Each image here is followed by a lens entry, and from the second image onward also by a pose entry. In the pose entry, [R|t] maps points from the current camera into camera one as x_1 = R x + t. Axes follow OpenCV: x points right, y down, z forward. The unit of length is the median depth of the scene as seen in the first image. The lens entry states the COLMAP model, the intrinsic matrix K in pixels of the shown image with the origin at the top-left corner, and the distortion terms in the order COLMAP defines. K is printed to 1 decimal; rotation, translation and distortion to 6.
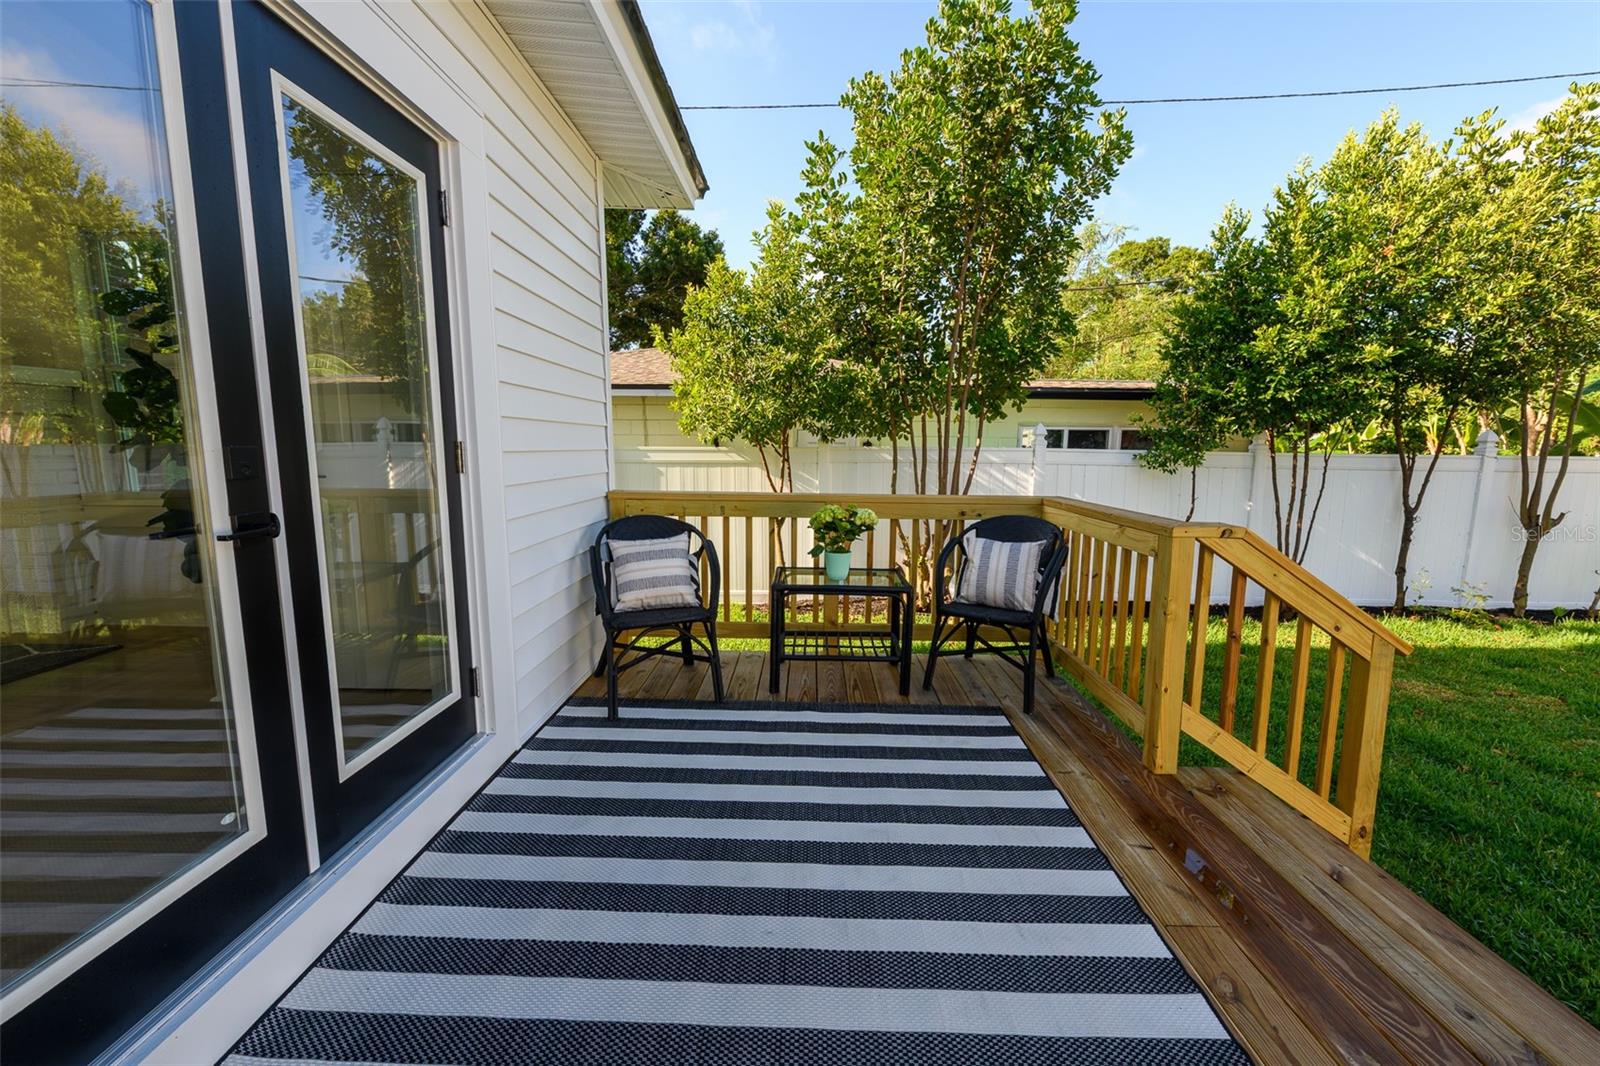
lens RADIAL K [[630.8, 0, 800.0], [0, 630.8, 533.0], [0, 0, 1]] dist [-0.000857, -0.005891]
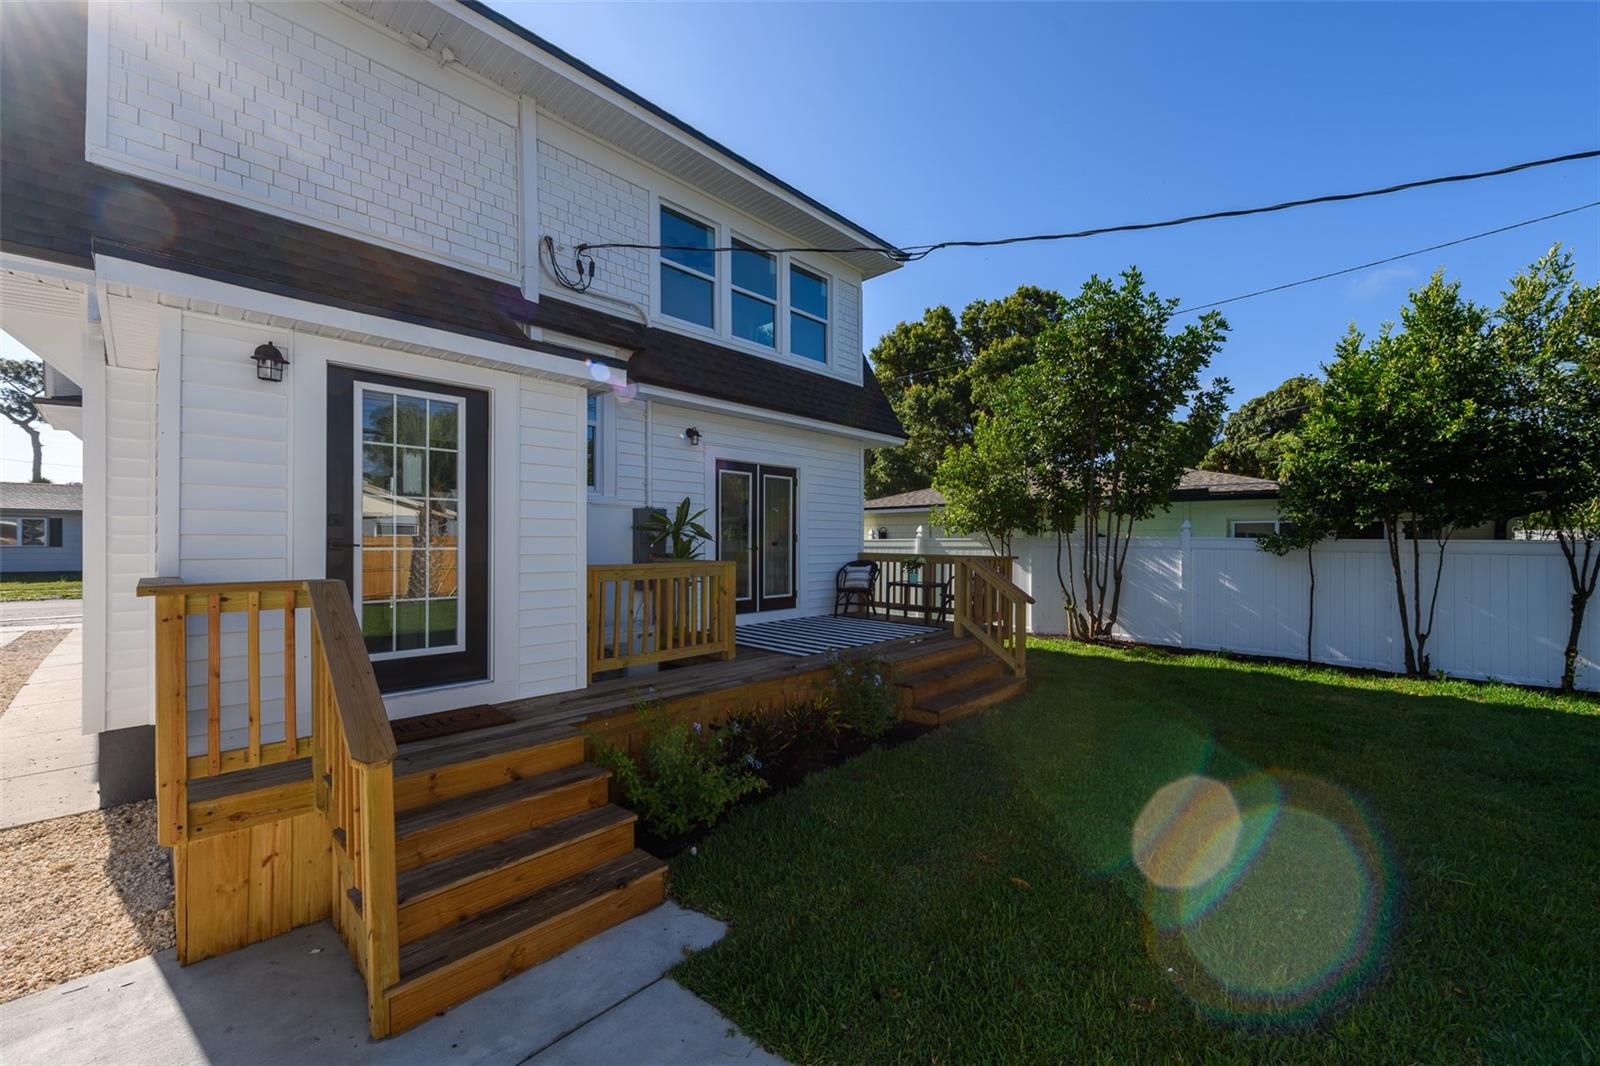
lens RADIAL K [[630.8, 0, 800.0], [0, 630.8, 533.0], [0, 0, 1]] dist [-0.000857, -0.005891]
pose [[0.741598, -0.003393, -0.670836, 1.654203], [-0.092696, 0.989876, -0.107481, 0.210336], [0.664410, 0.141891, 0.733776, -1.500033]]
